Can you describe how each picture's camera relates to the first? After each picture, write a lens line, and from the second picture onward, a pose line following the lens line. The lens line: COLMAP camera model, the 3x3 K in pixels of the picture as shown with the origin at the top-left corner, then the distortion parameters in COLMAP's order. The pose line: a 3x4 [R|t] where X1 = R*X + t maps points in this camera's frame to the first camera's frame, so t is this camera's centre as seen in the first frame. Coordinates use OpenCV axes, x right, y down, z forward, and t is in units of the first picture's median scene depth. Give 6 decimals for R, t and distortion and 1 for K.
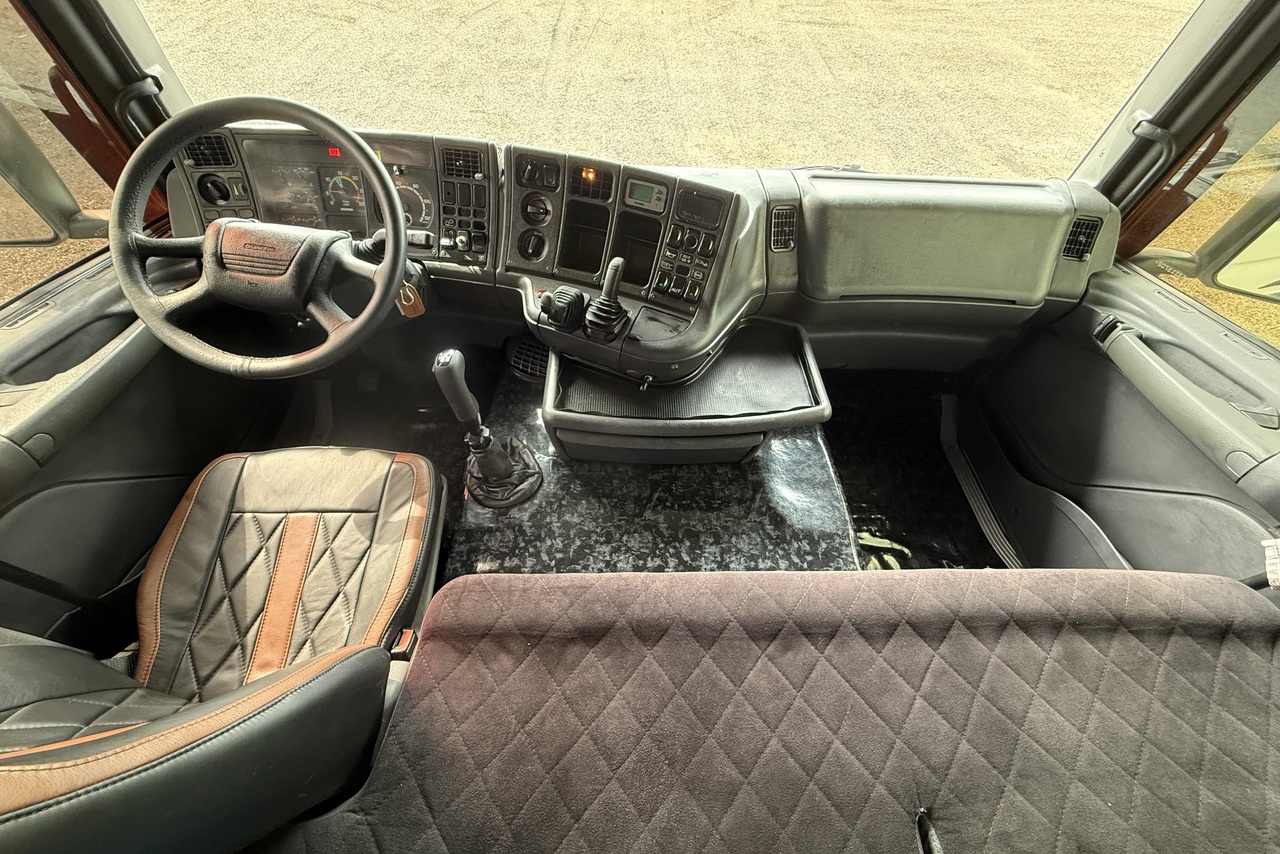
lens RADIAL K [[496.0, 0, 640.6], [0, 496.0, 421.8], [0, 0, 1]] dist [0.000221, 0.000170]
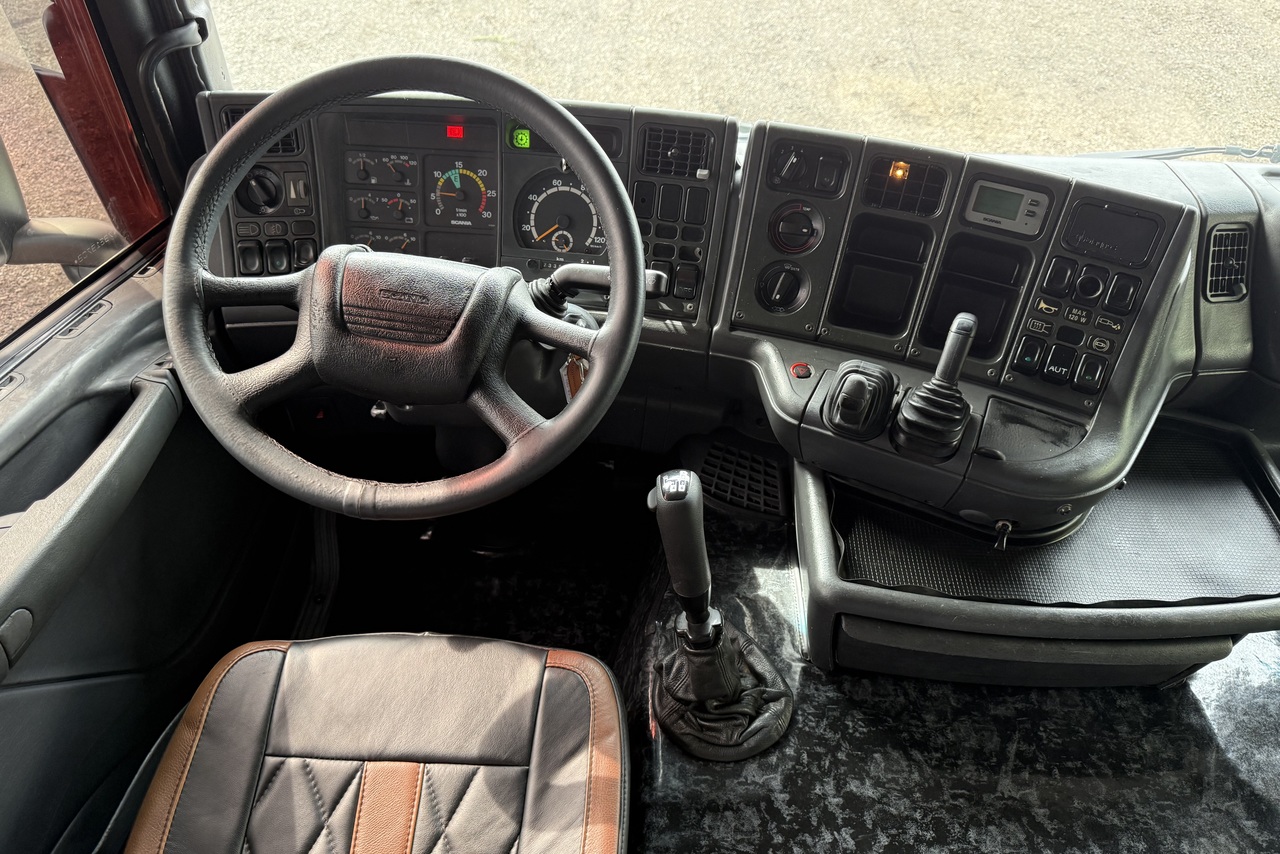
lens RADIAL K [[888.2, 0, 640.0], [0, 888.2, 427.0], [0, 0, 1]] dist [0.003862, -0.008079]
pose [[0.998172, 0.022932, -0.055926, -0.339891], [-0.030613, 0.989591, -0.140618, -0.047249], [0.052119, 0.142073, 0.988483, -0.000656]]
